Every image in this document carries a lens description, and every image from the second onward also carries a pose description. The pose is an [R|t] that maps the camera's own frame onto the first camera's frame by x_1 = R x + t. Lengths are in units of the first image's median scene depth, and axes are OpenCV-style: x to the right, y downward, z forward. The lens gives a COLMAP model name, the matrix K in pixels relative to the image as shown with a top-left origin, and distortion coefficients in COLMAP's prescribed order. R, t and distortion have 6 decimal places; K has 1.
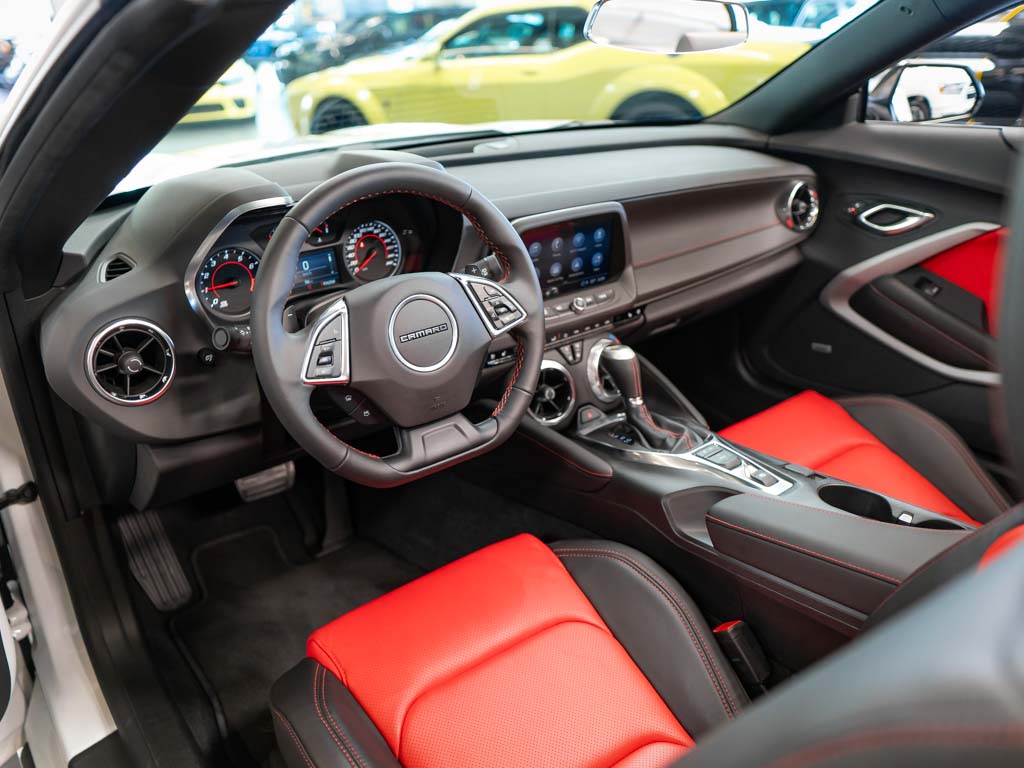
lens RADIAL K [[768.1, 0, 511.1], [0, 768.1, 385.9], [0, 0, 1]] dist [-0.008312, 0.002235]
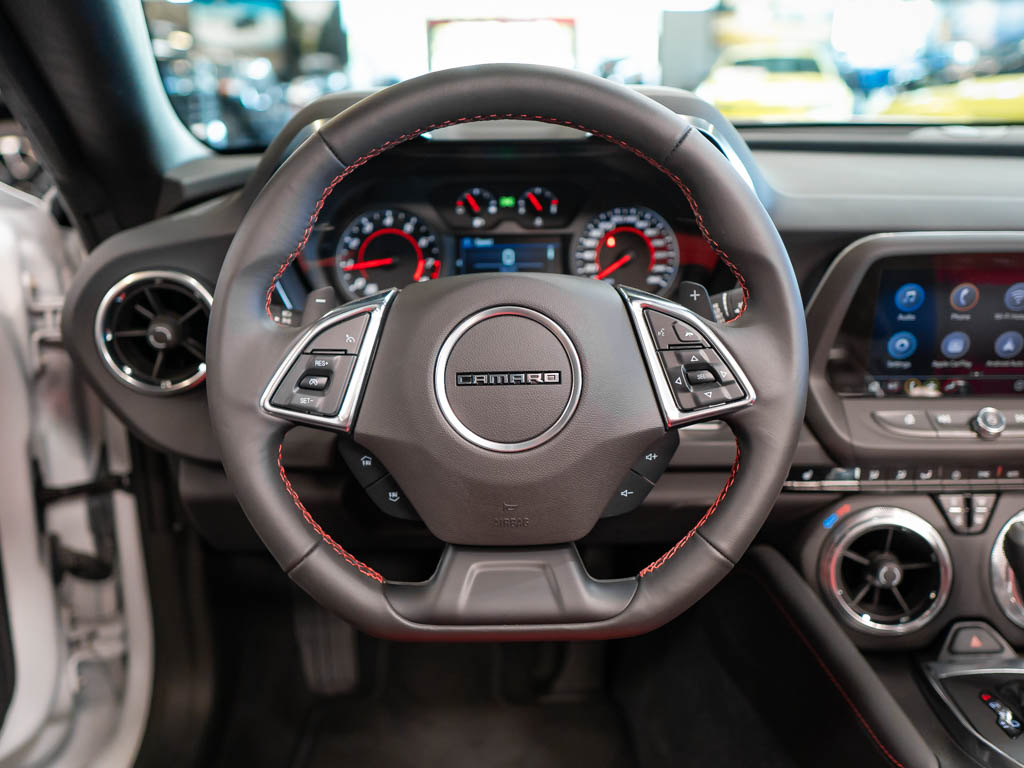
lens RADIAL K [[956.8, 0, 511.3], [0, 956.8, 390.5], [0, 0, 1]] dist [0.011198, 0.000000]
pose [[0.815010, 0.216689, -0.537405, 0.179214], [-0.261628, 0.965139, -0.007620, -0.041703], [0.517020, 0.146811, 0.843290, 0.328503]]
